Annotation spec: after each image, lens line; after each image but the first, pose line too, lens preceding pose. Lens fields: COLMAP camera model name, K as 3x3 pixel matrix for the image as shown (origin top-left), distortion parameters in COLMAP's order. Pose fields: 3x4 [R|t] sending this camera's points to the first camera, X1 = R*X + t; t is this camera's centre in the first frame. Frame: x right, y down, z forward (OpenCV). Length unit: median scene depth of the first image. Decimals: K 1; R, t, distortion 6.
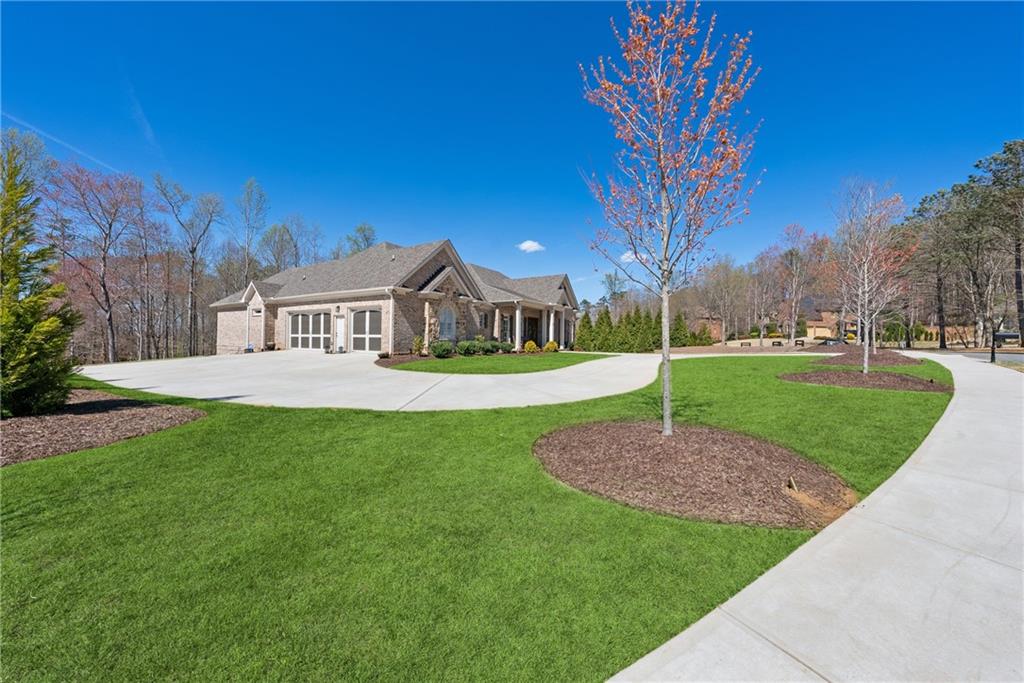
lens RADIAL K [[358.0, 0, 521.1], [0, 358.0, 342.4], [0, 0, 1]] dist [-0.004292, 0.000622]
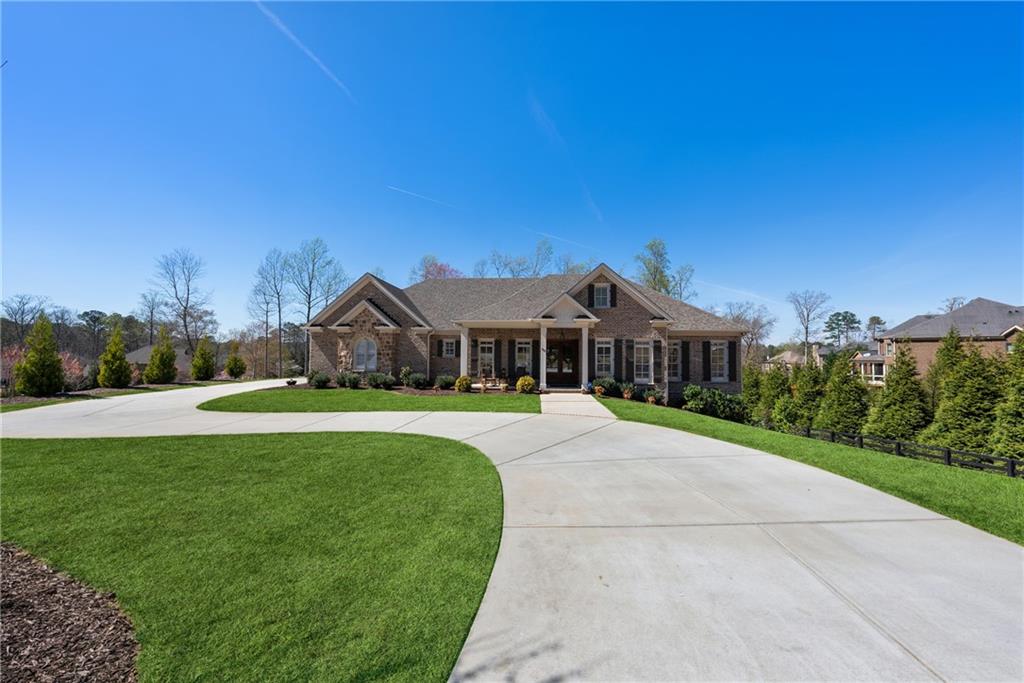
lens RADIAL K [[358.0, 0, 508.8], [0, 358.0, 345.5], [0, 0, 1]] dist [-0.004292, 0.000622]
pose [[0.433150, -0.034727, -0.900653, 0.816563], [-0.013963, 0.998879, -0.045229, -0.036556], [0.901214, 0.032167, 0.432180, 0.856810]]
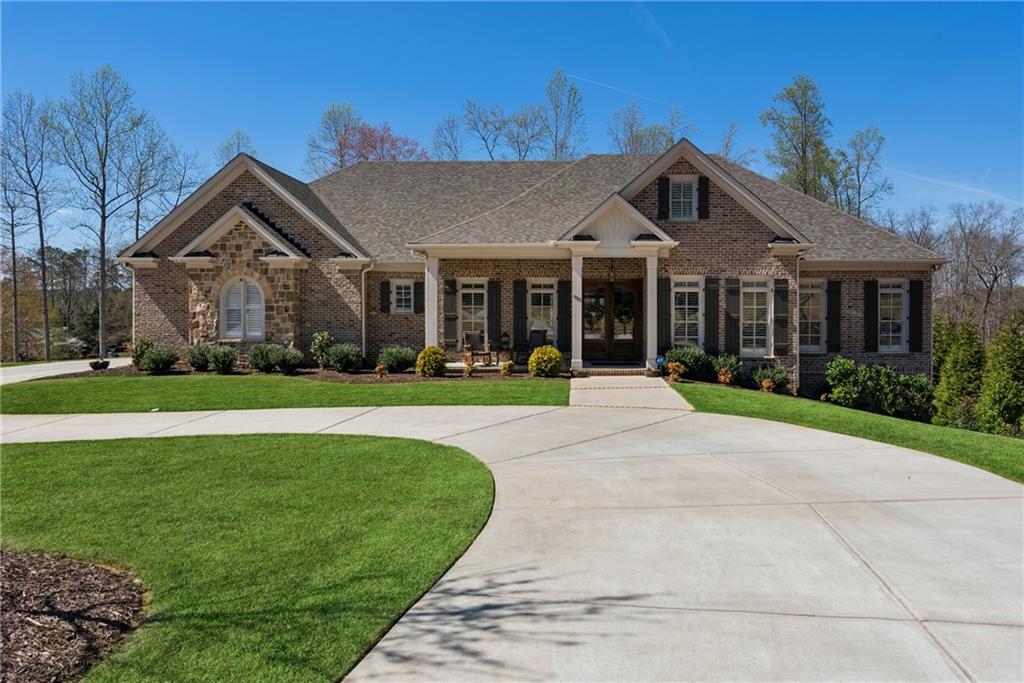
lens RADIAL K [[734.8, 0, 560.2], [0, 734.8, 335.3], [0, 0, 1]] dist [0.001452, -0.005368]
pose [[0.481210, 0.012439, -0.876517, 0.912386], [-0.004038, 0.999920, 0.011973, -0.028693], [0.876596, -0.002222, 0.481221, 0.819822]]
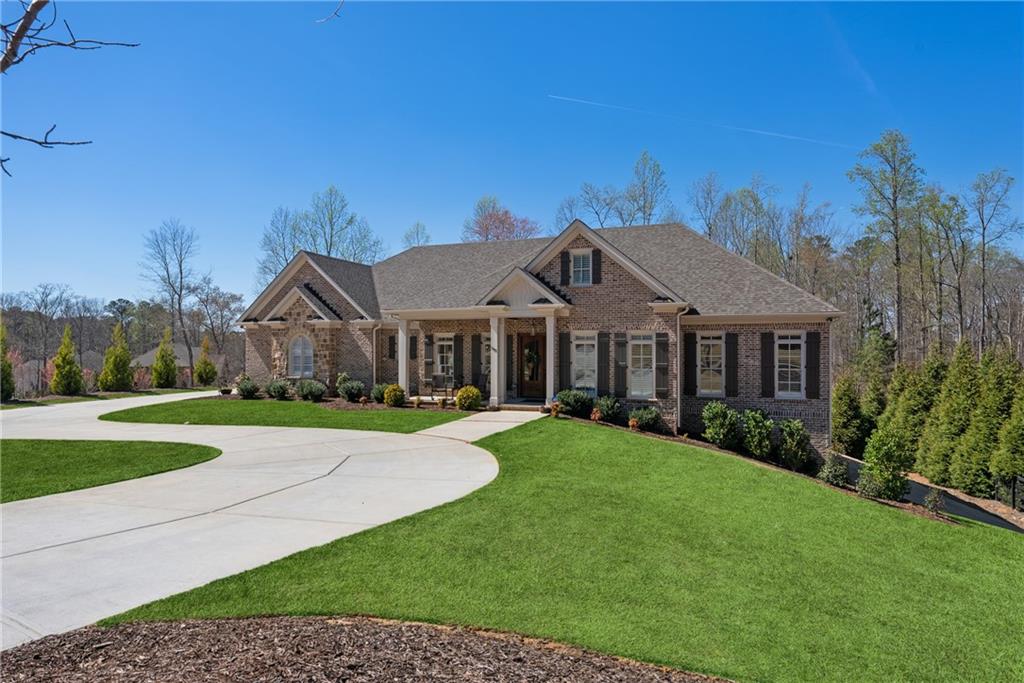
lens RADIAL K [[599.4, 0, 507.4], [0, 599.4, 358.1], [0, 0, 1]] dist [-0.004924, 0.001515]
pose [[0.144396, -0.001564, -0.989519, 1.073070], [-0.011425, 0.999929, -0.003248, -0.047562], [0.989454, 0.011774, 0.144368, 1.162894]]
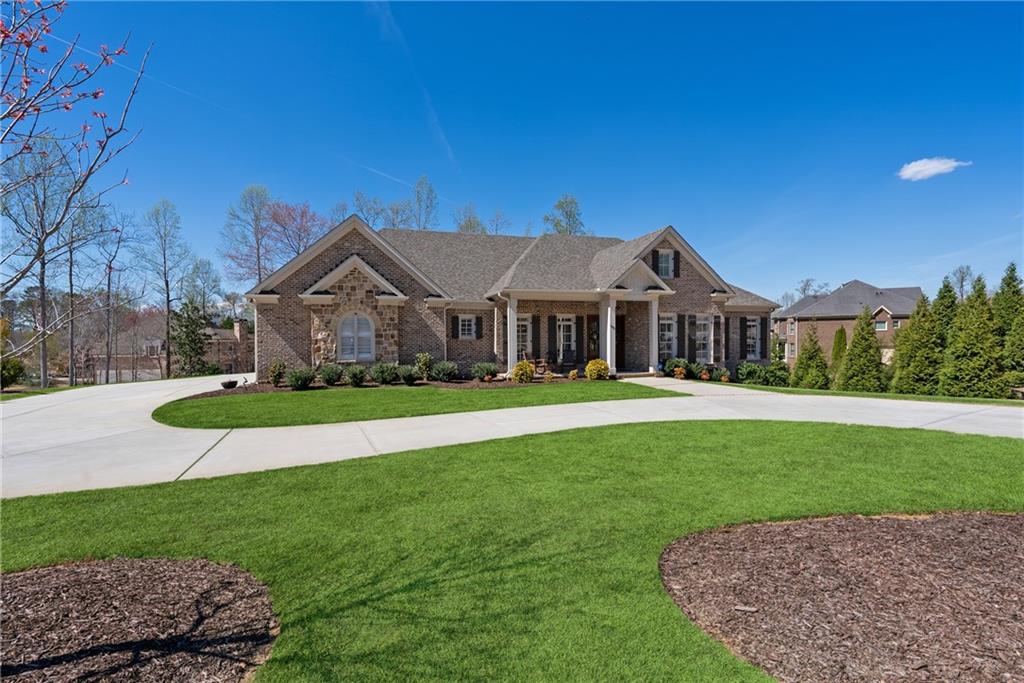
lens RADIAL K [[477.7, 0, 509.2], [0, 477.7, 359.4], [0, 0, 1]] dist [-0.003212, 0.000217]
pose [[0.735019, 0.002643, -0.678041, 0.584719], [0.013015, 0.999753, 0.018006, -0.022036], [0.677921, -0.022059, 0.734804, 0.483841]]
